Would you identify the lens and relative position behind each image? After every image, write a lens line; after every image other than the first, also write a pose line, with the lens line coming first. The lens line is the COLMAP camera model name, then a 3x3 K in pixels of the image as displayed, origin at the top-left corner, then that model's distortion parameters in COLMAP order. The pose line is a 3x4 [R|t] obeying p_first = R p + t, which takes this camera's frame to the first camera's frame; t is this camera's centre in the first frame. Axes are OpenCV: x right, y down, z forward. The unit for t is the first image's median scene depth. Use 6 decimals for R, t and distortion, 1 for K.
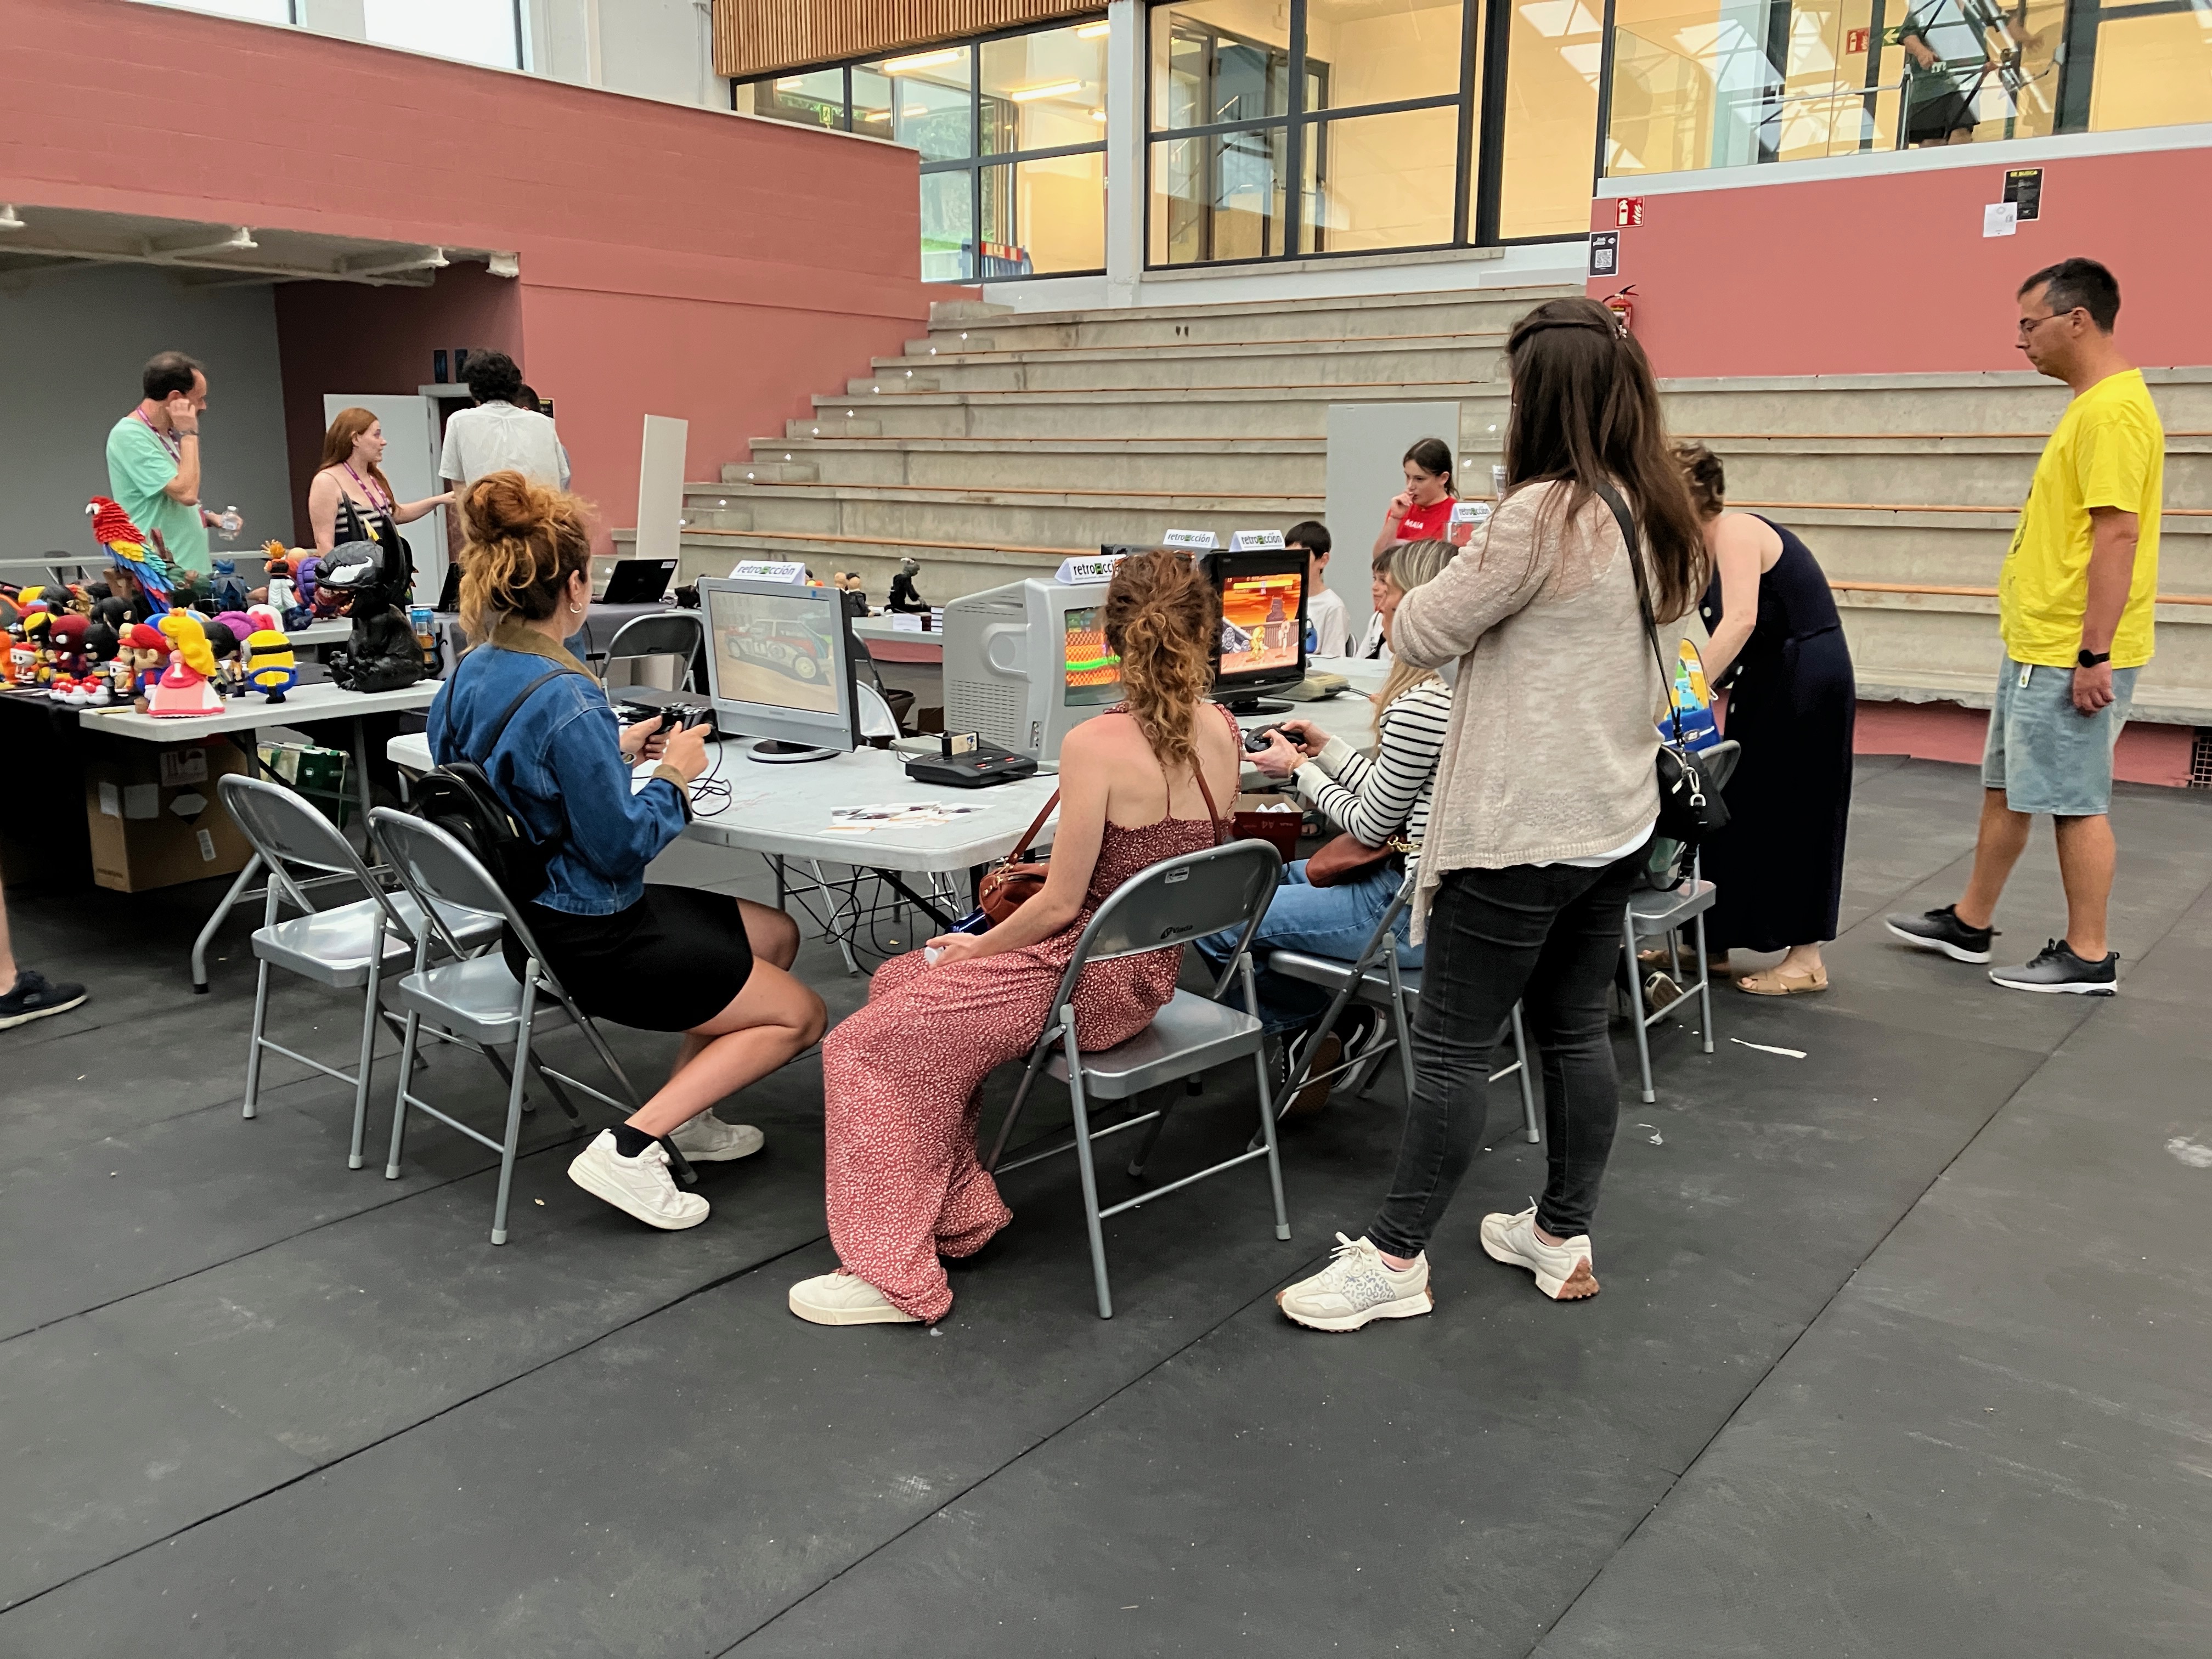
lens RADIAL K [[1838.3, 0, 1121.2], [0, 1838.3, 830.8], [0, 0, 1]] dist [0.041243, -0.017185]
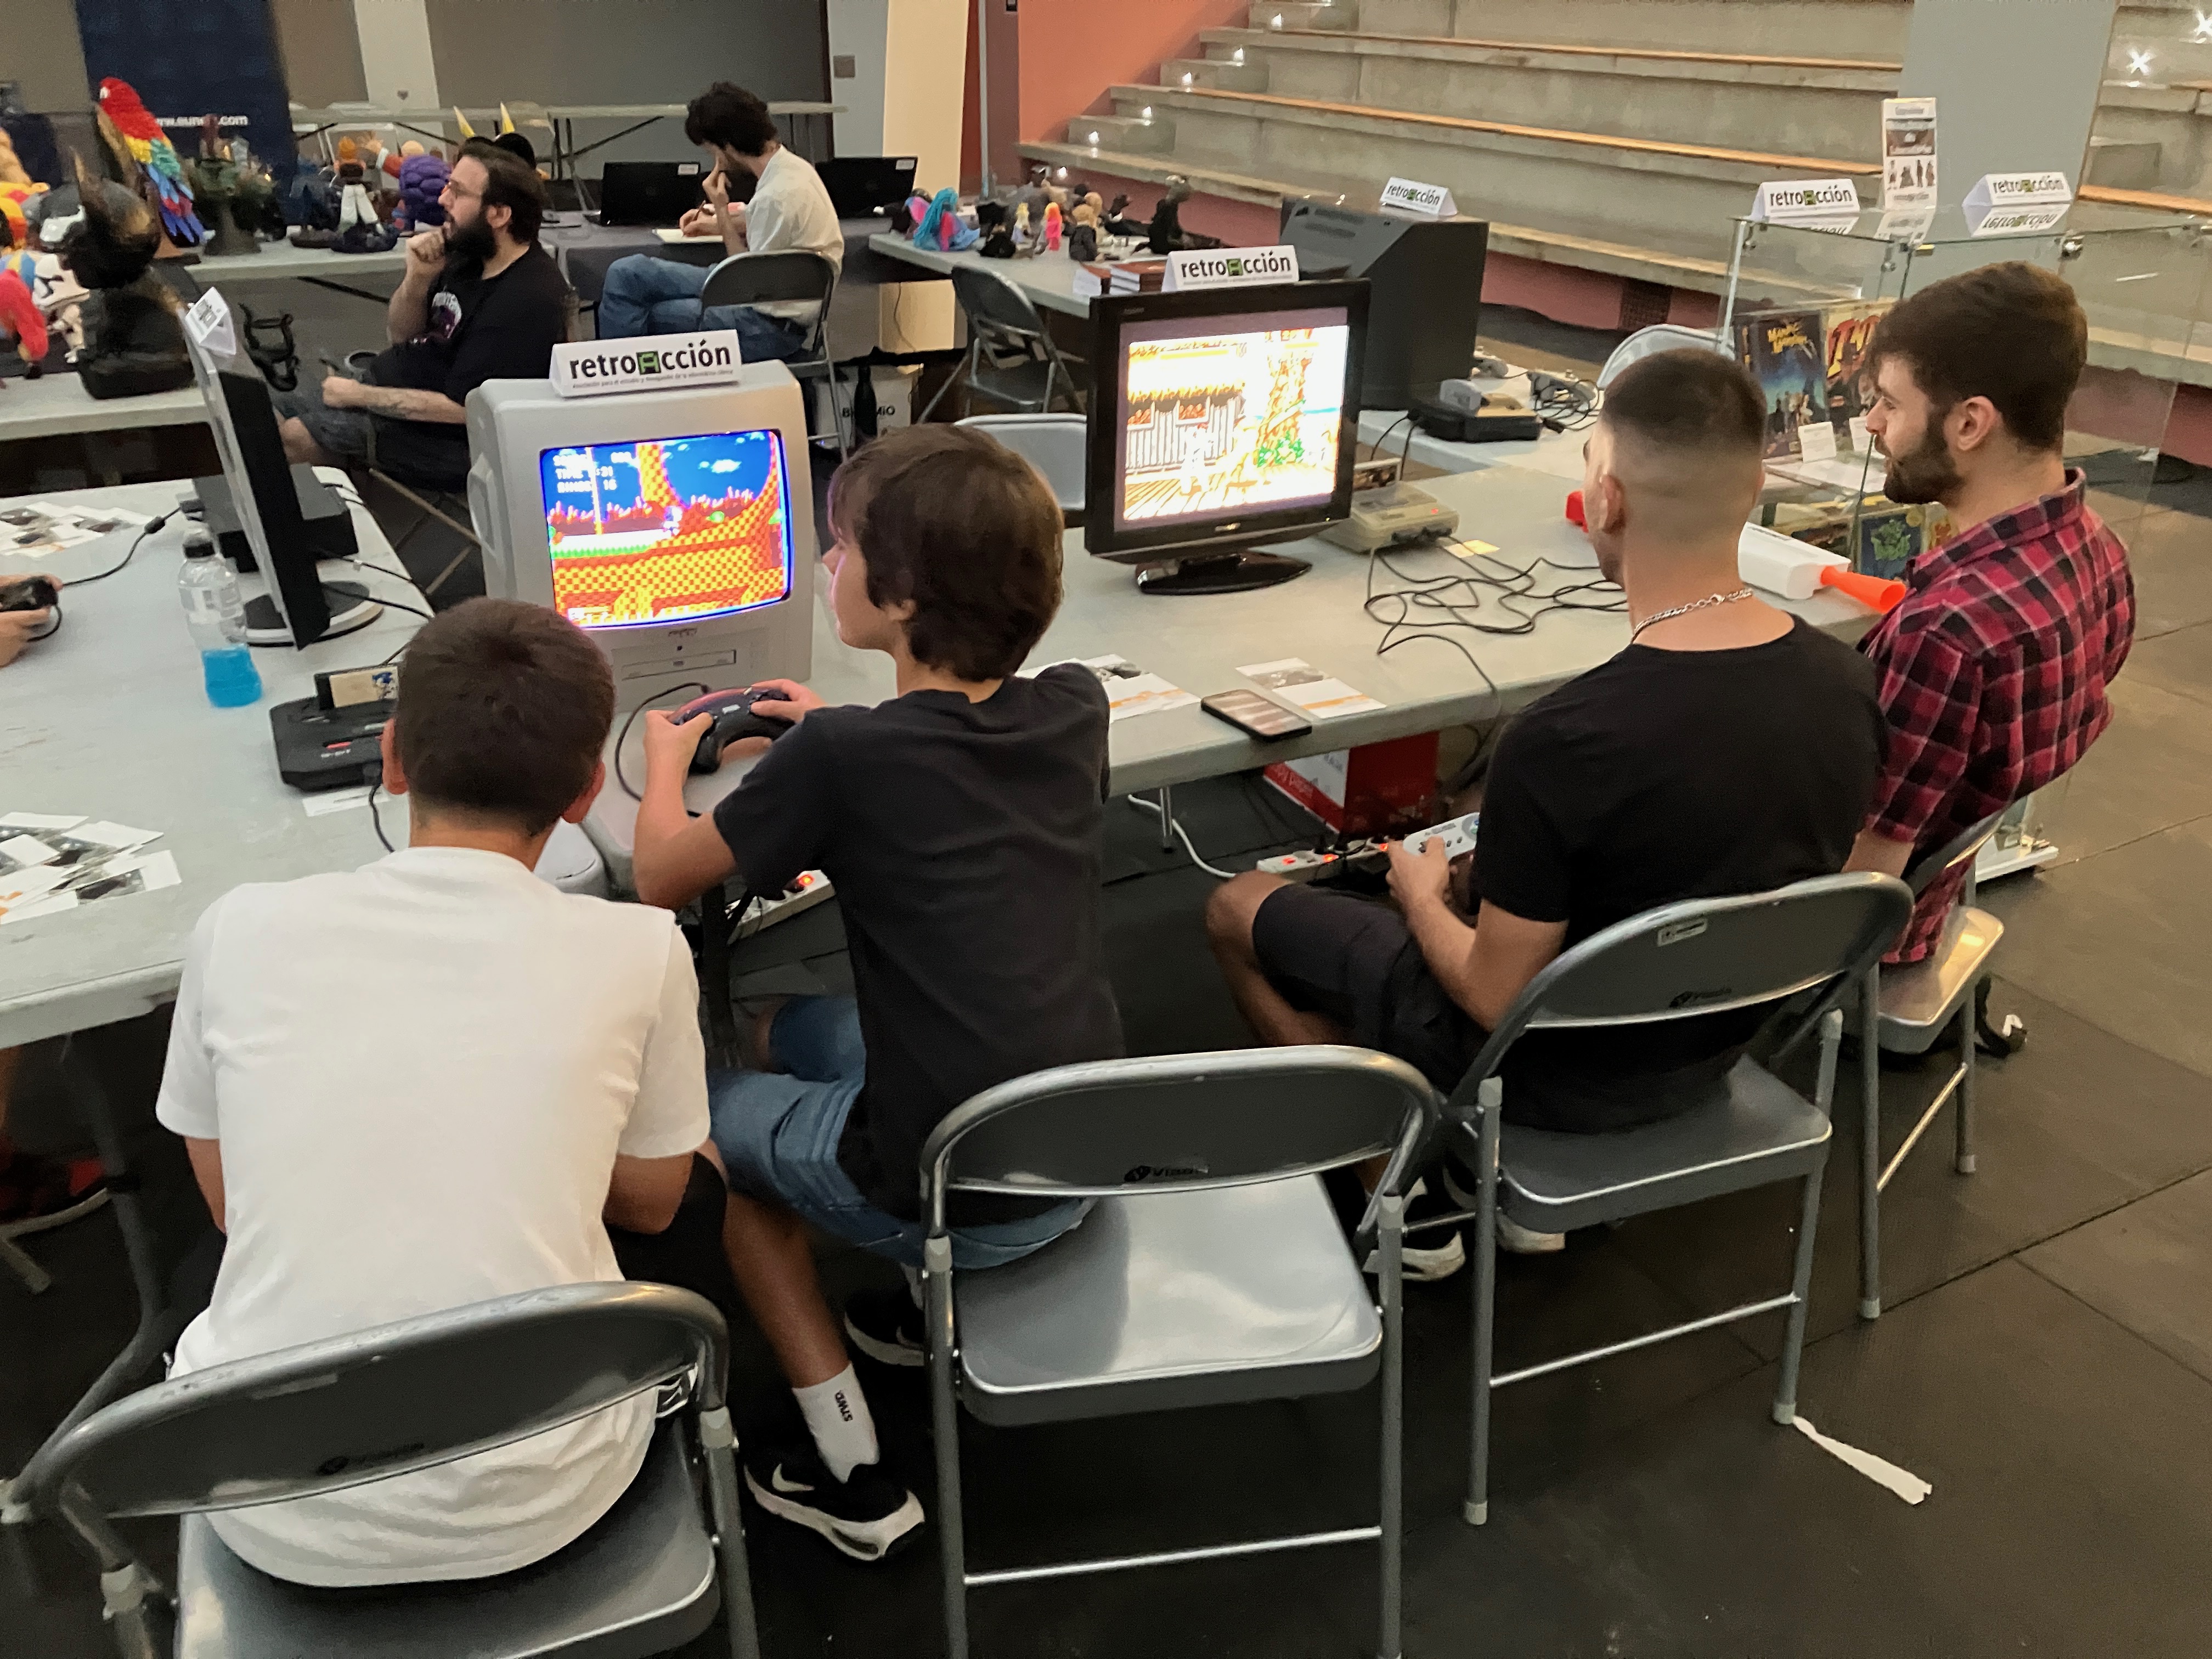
lens RADIAL K [[1830.5, 0, 1101.8], [0, 1830.5, 832.7], [0, 0, 1]] dist [0.011650, 0.002447]
pose [[0.923577, 0.168580, -0.344363, 0.081364], [-0.082527, 0.964507, 0.250828, -0.041701], [0.374425, -0.203240, 0.904710, 0.150752]]
